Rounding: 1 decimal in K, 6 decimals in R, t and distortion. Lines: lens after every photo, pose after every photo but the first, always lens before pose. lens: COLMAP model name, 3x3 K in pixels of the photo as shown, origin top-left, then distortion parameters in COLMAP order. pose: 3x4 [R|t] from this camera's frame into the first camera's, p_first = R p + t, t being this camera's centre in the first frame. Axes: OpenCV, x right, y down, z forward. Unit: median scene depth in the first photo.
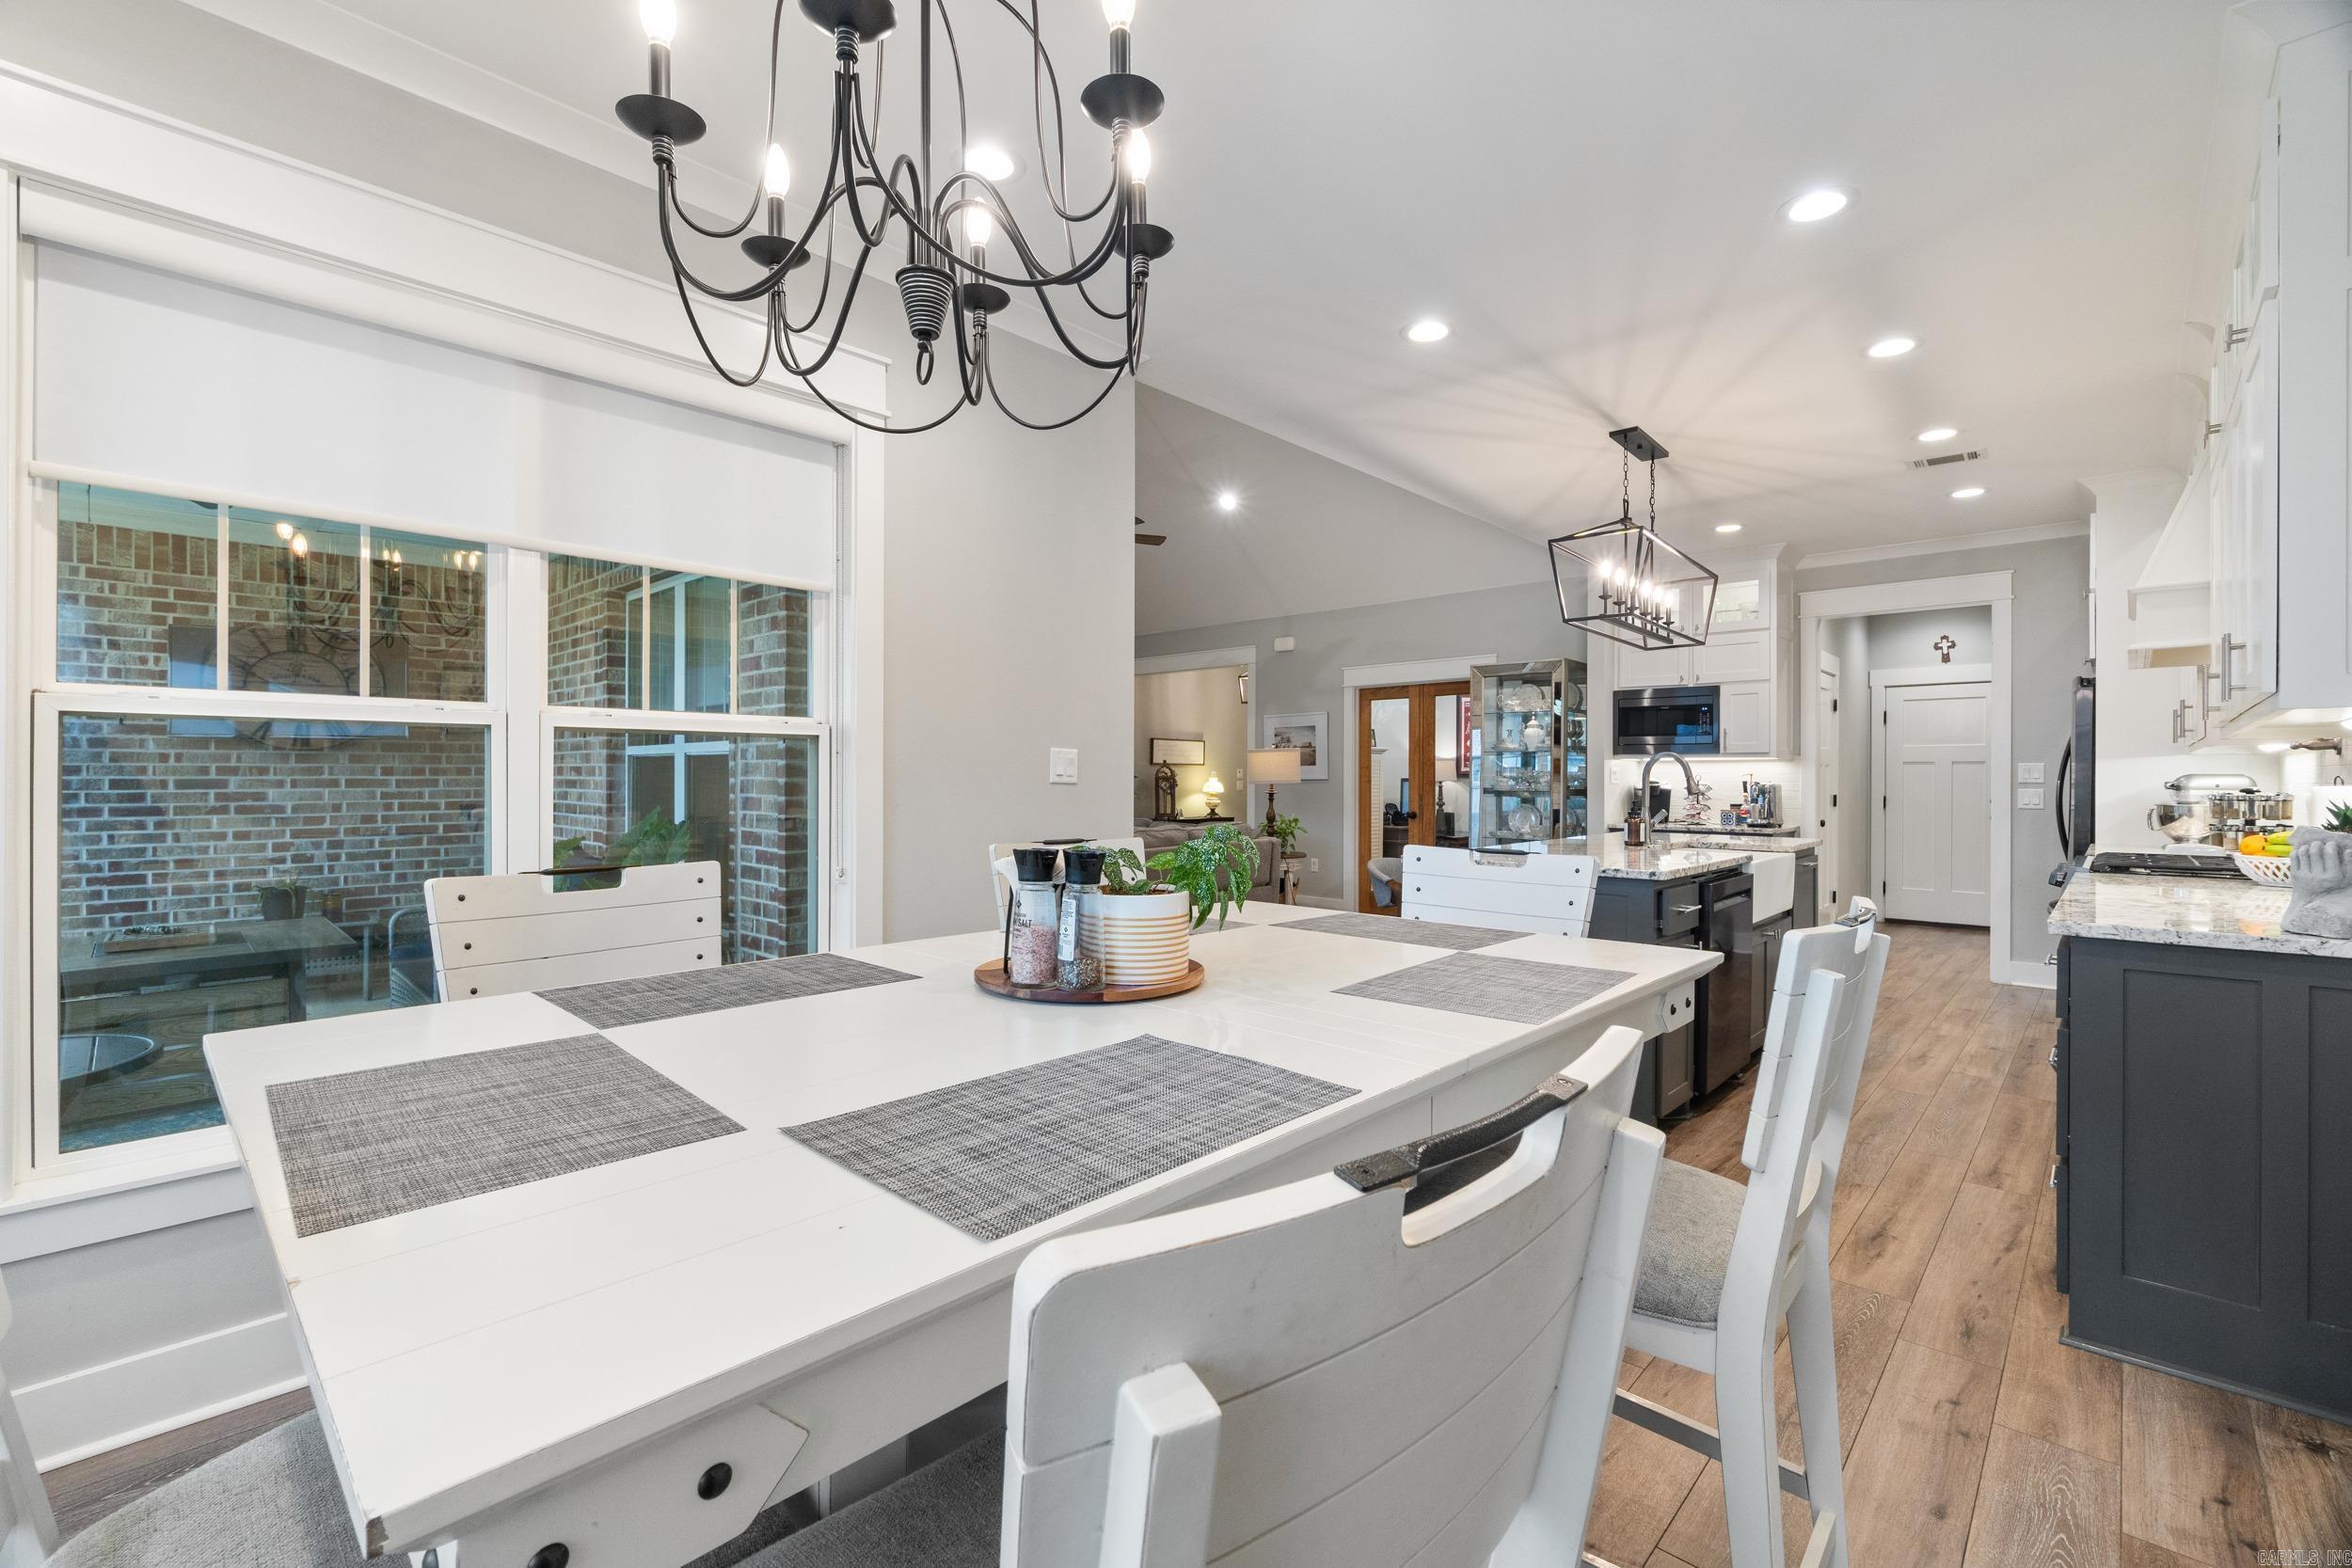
lens RADIAL K [[1001.4, 0, 1159.4], [0, 1001.4, 776.9], [0, 0, 1]] dist [-0.007018, -0.000283]
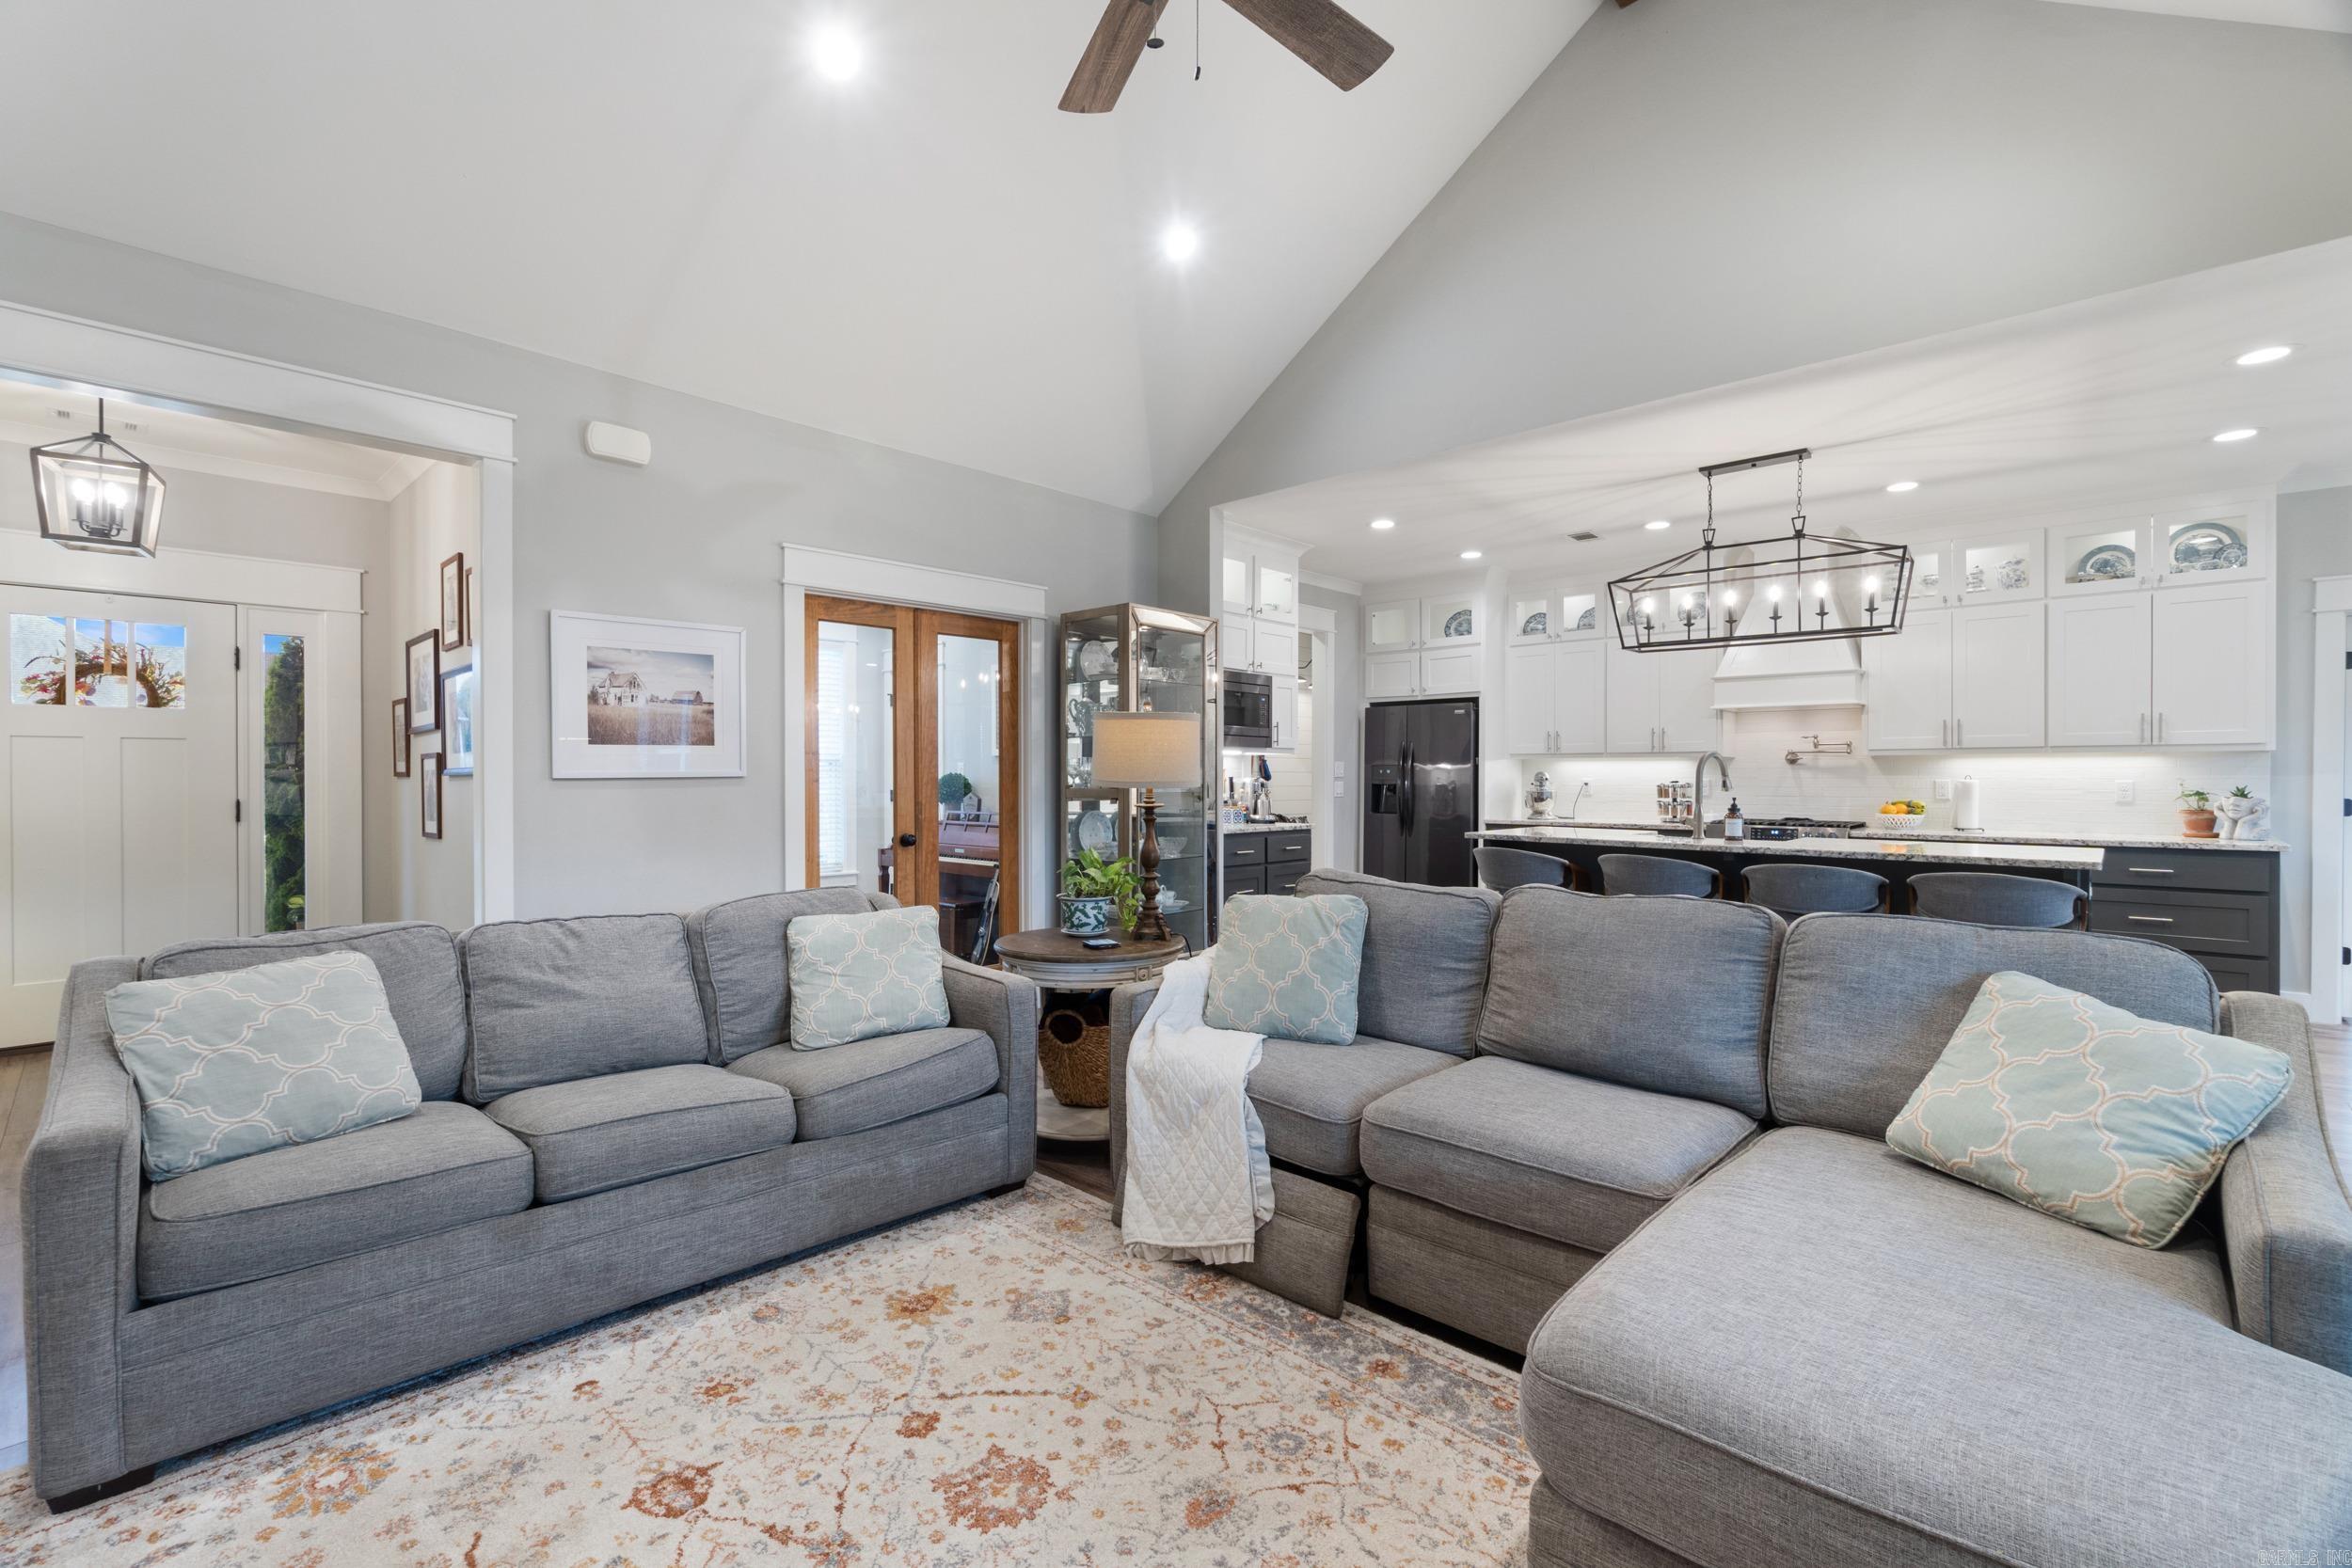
lens RADIAL K [[1022.8, 0, 1163.3], [0, 1022.8, 774.7], [0, 0, 1]] dist [0.000484, 0.000047]
pose [[-0.001396, -0.004199, 0.999990, -0.450650], [-0.002398, 0.999988, 0.004196, -0.001566], [-0.999996, -0.002392, -0.001406, 1.219845]]
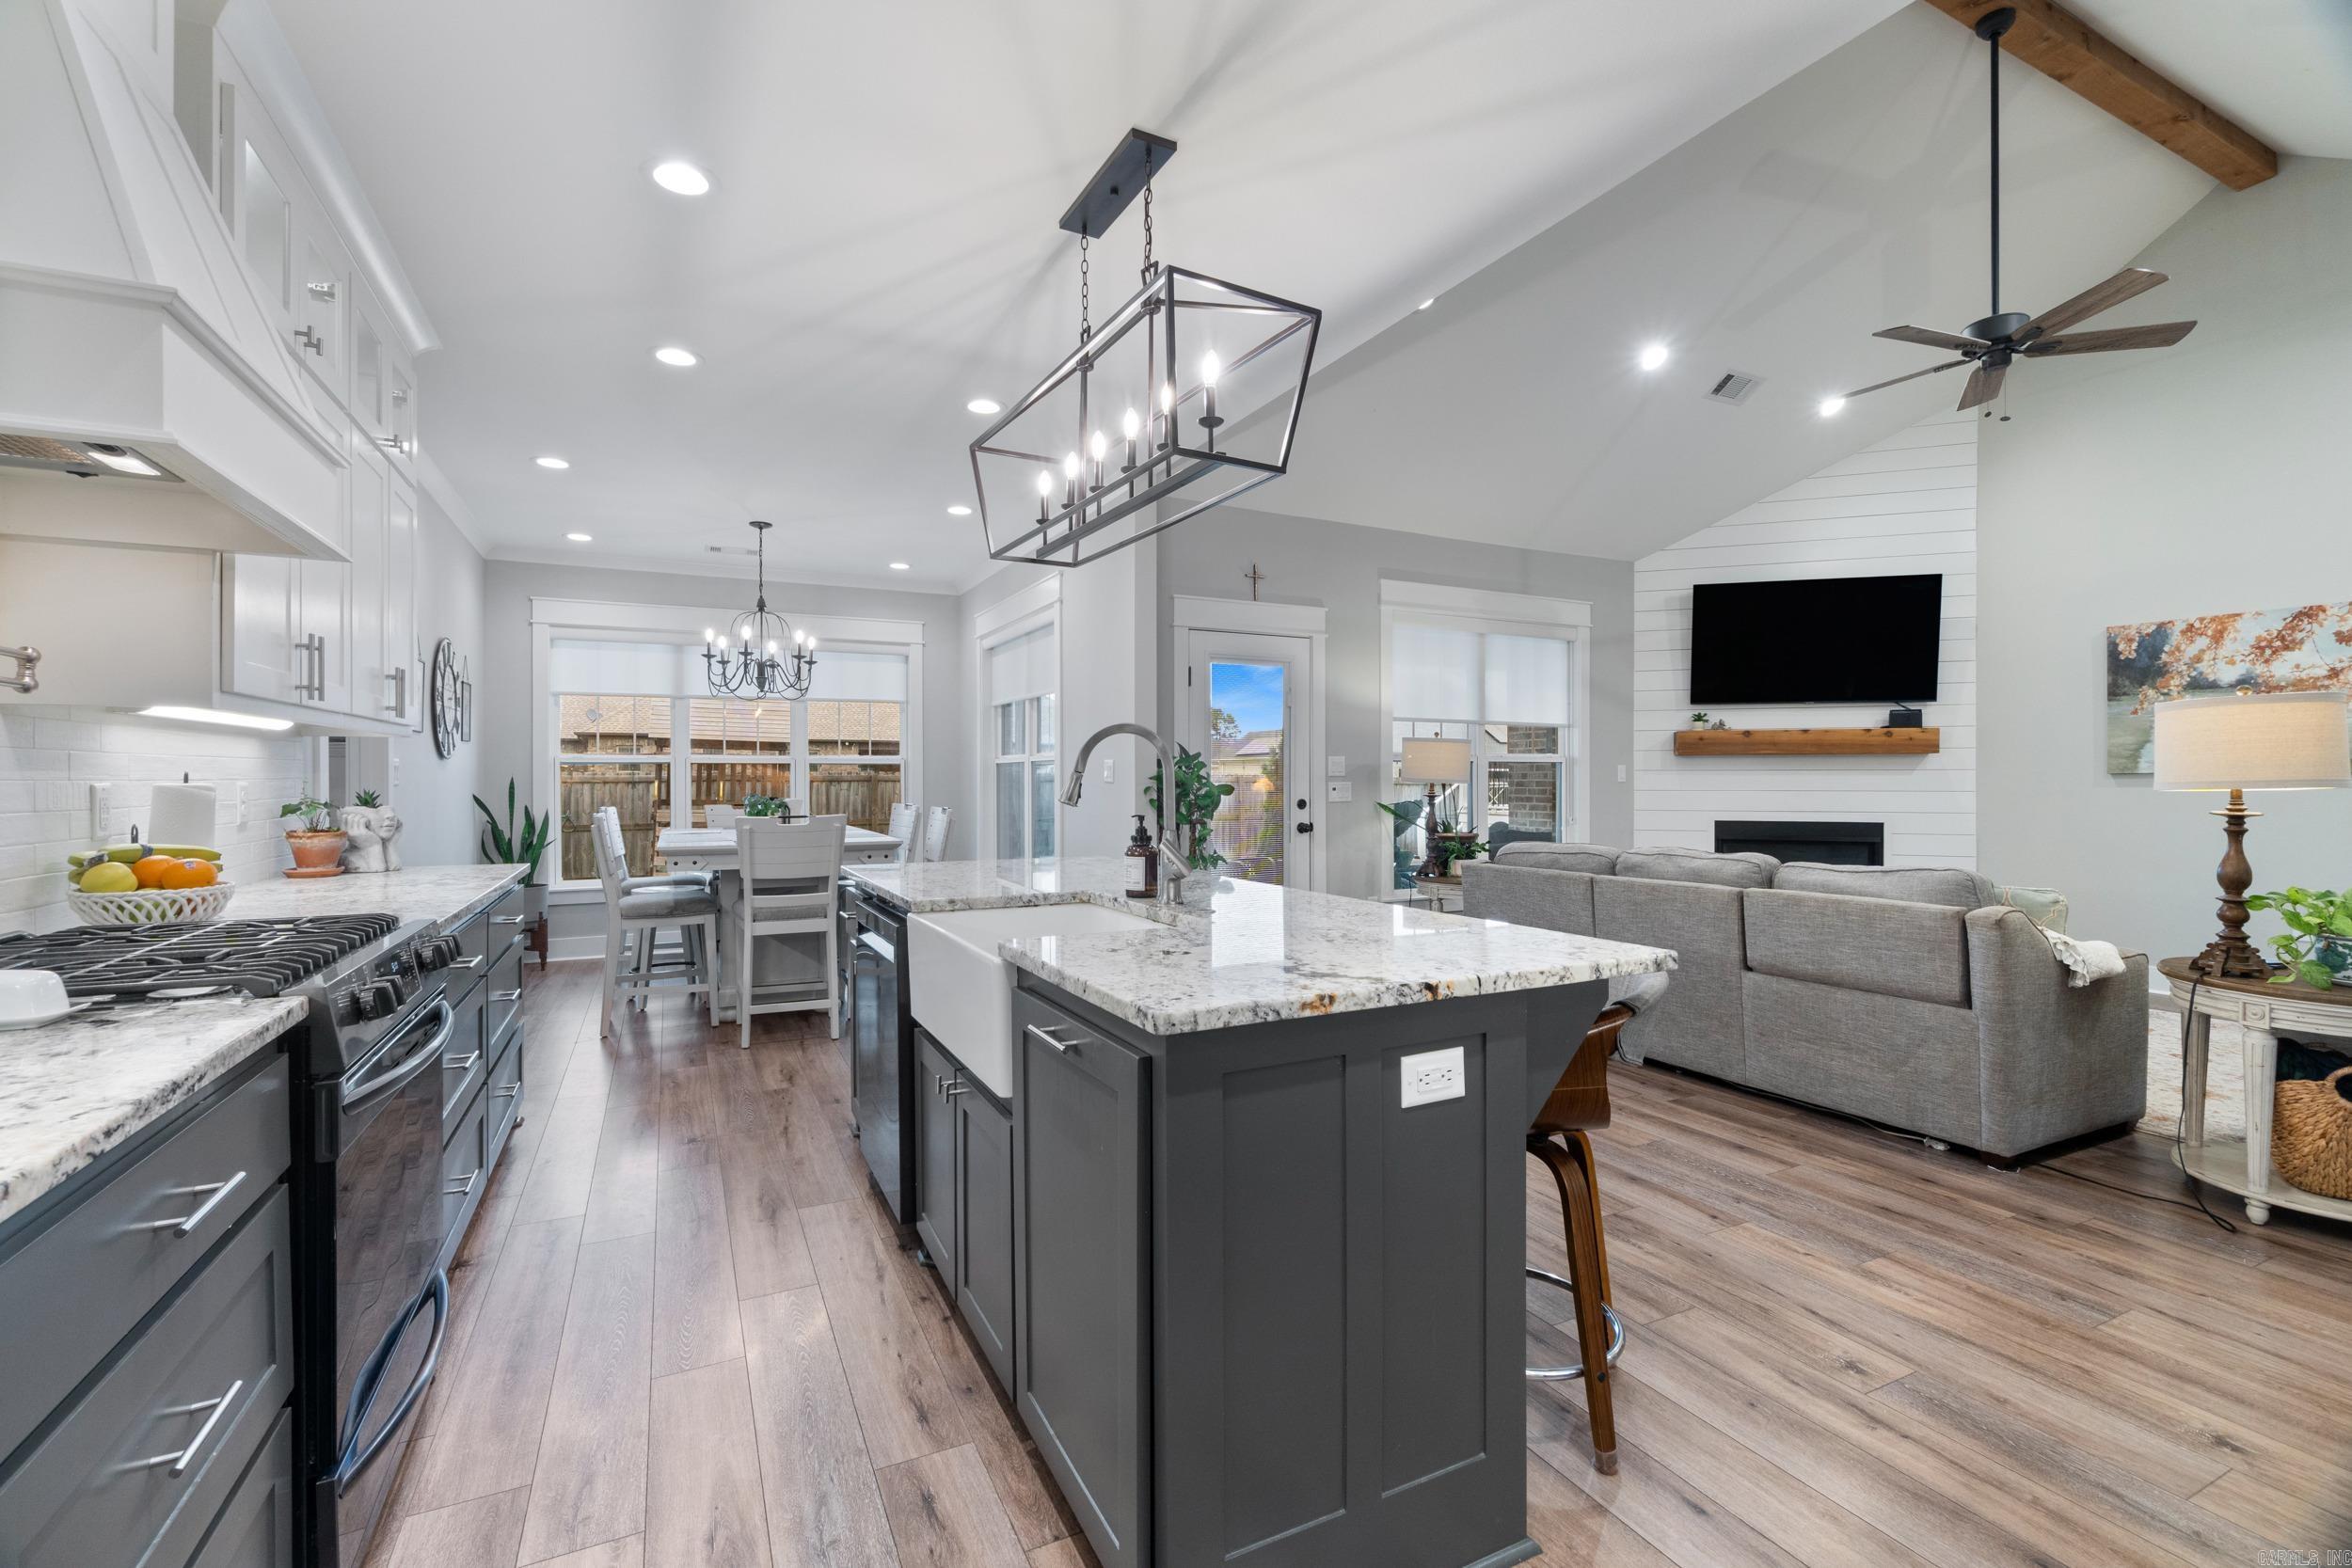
lens RADIAL K [[1018.3, 0, 1167.6], [0, 1018.3, 776.0], [0, 0, 1]] dist [-0.004179, 0.001414]
pose [[-0.337459, -0.006176, -0.941320, 0.757412], [-0.001414, 0.999981, -0.006054, 0.004733], [0.941339, -0.000712, -0.337461, 0.913992]]
